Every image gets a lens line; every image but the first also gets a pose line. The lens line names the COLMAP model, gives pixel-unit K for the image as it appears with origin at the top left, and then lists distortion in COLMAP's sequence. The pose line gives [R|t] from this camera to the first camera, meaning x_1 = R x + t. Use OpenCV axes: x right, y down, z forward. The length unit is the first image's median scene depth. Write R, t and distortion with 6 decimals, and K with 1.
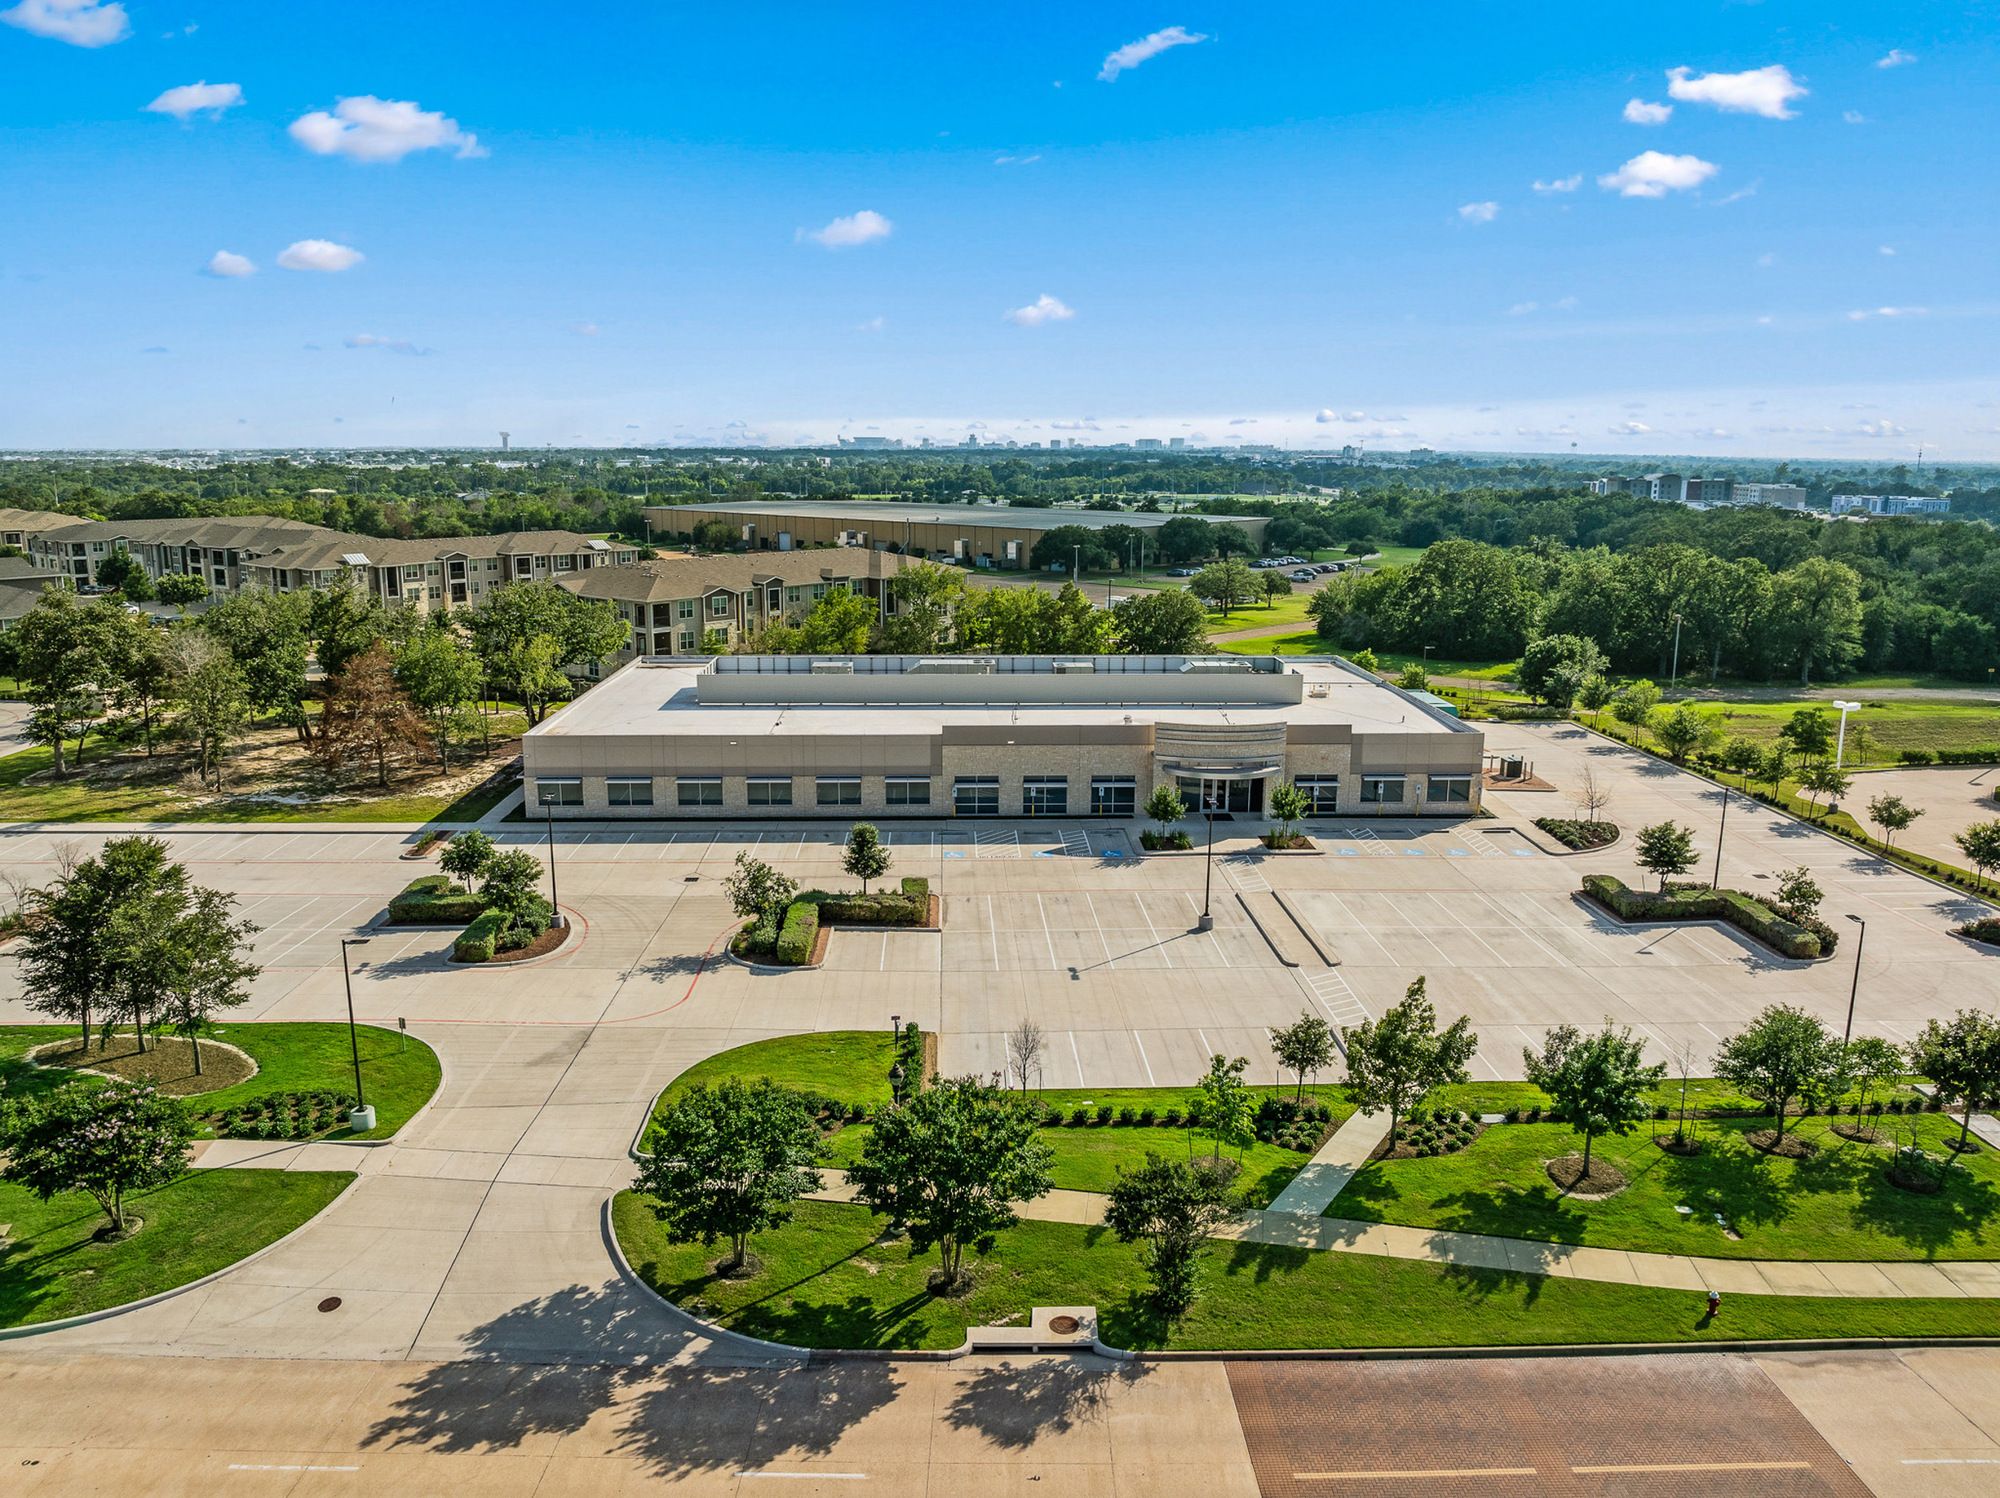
lens RADIAL K [[1407.1, 0, 1000.1], [0, 1407.1, 746.5], [0, 0, 1]] dist [-0.044963, 0.000587]
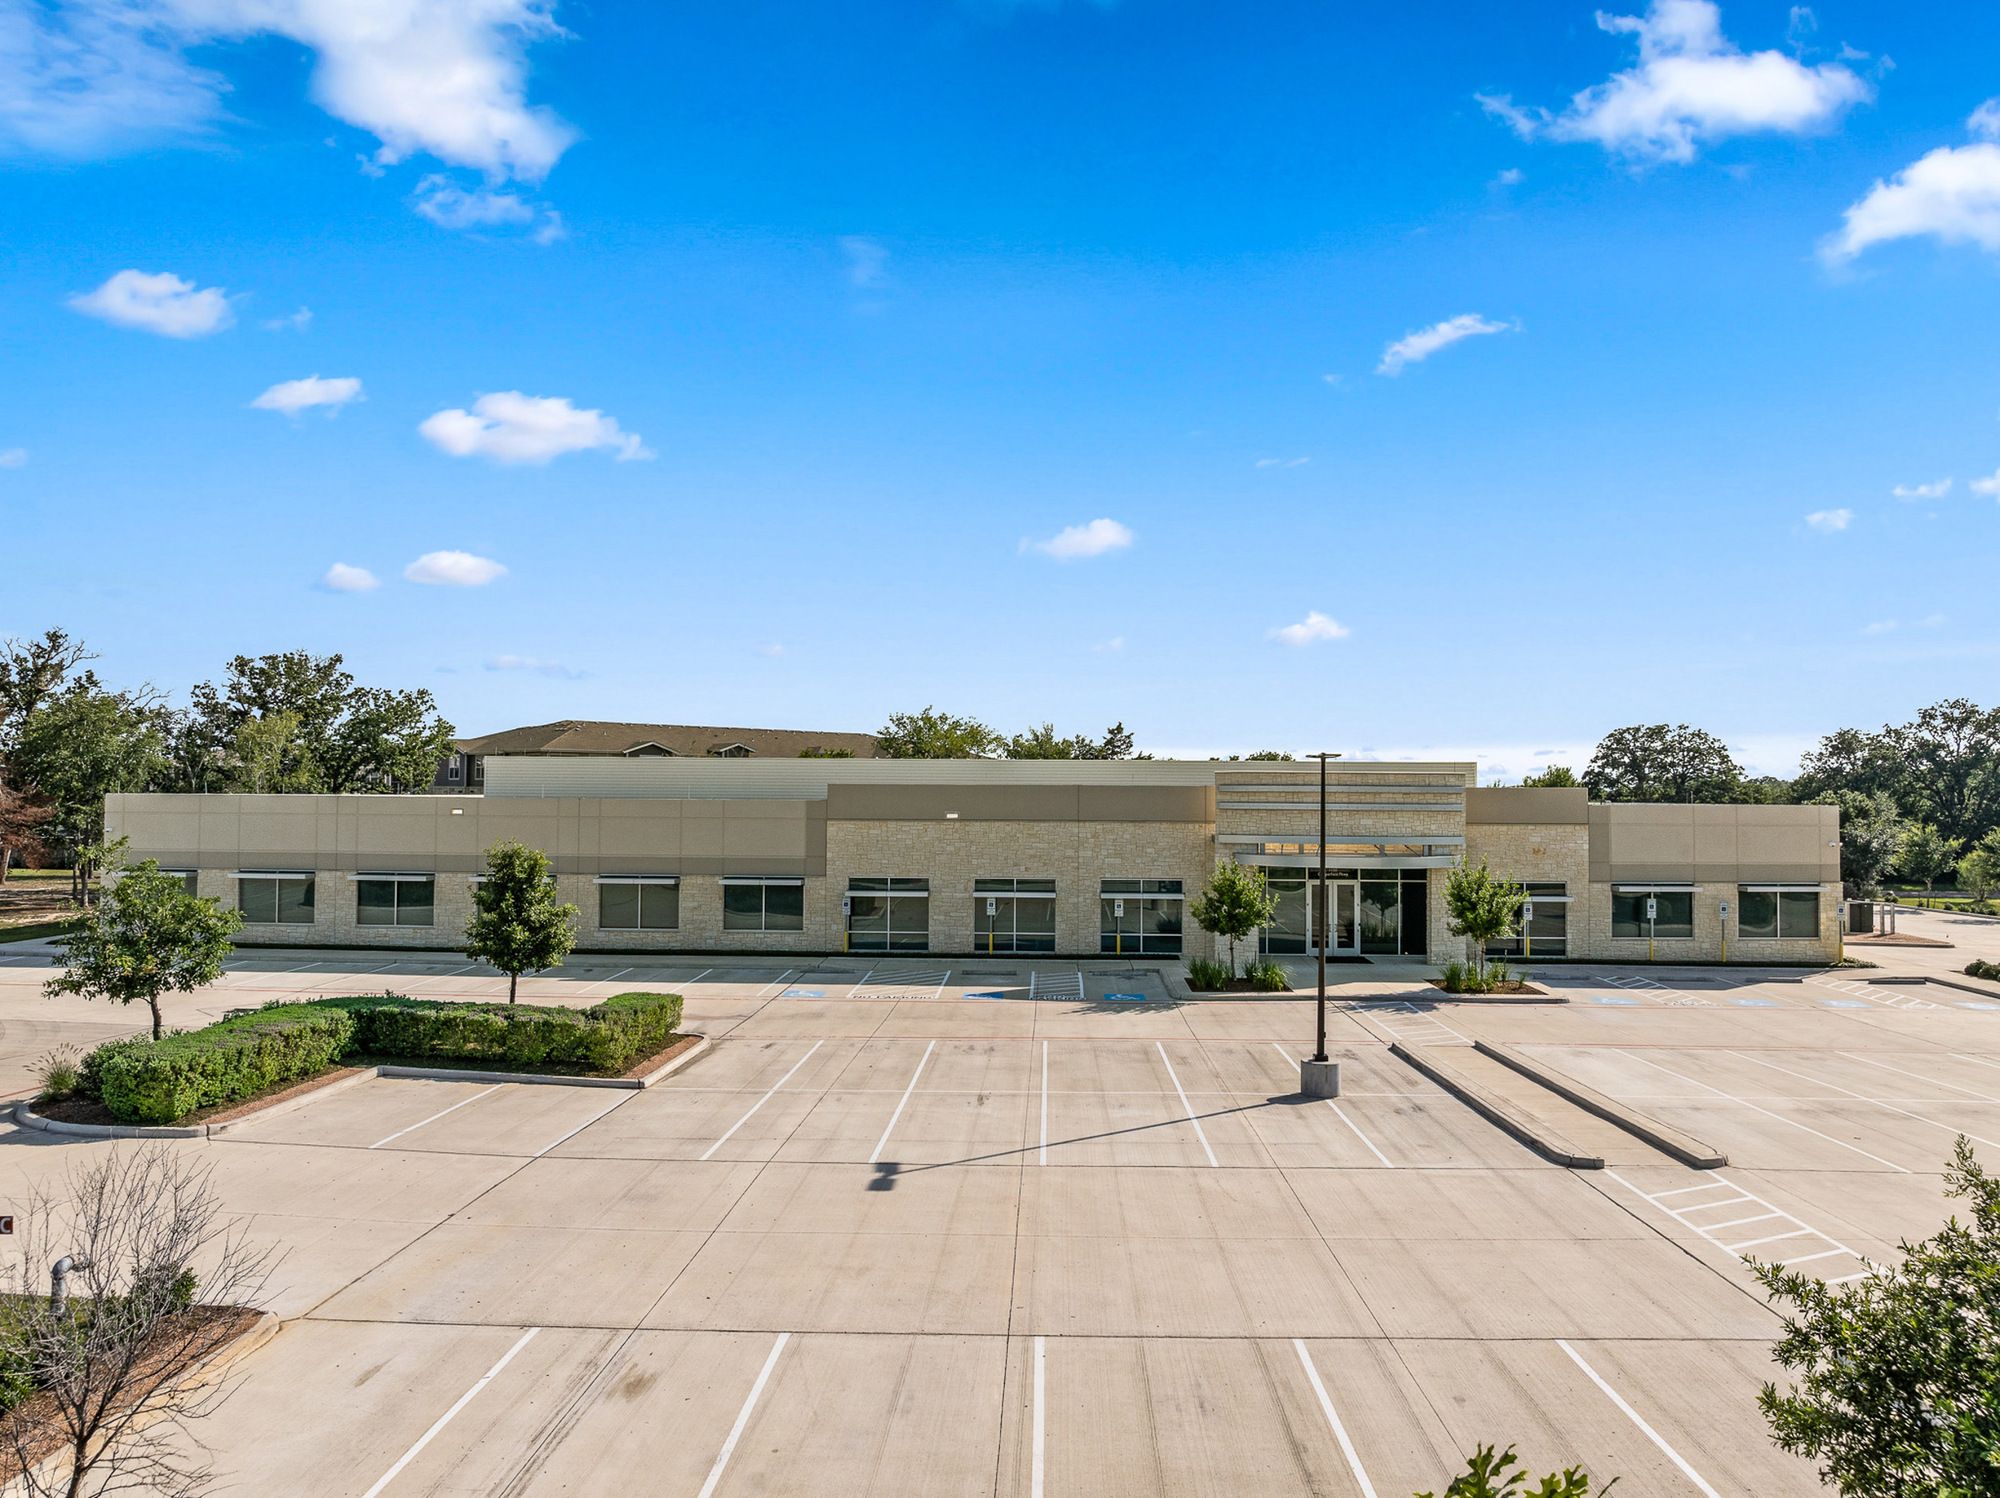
lens RADIAL K [[1407.1, 0, 1007.8], [0, 1407.1, 746.9], [0, 0, 1]] dist [-0.044963, 0.000587]
pose [[0.997296, -0.000827, -0.073489, 0.074345], [-0.016857, 0.970705, -0.239681, 0.108503], [0.071535, 0.240272, 0.968066, 0.497743]]
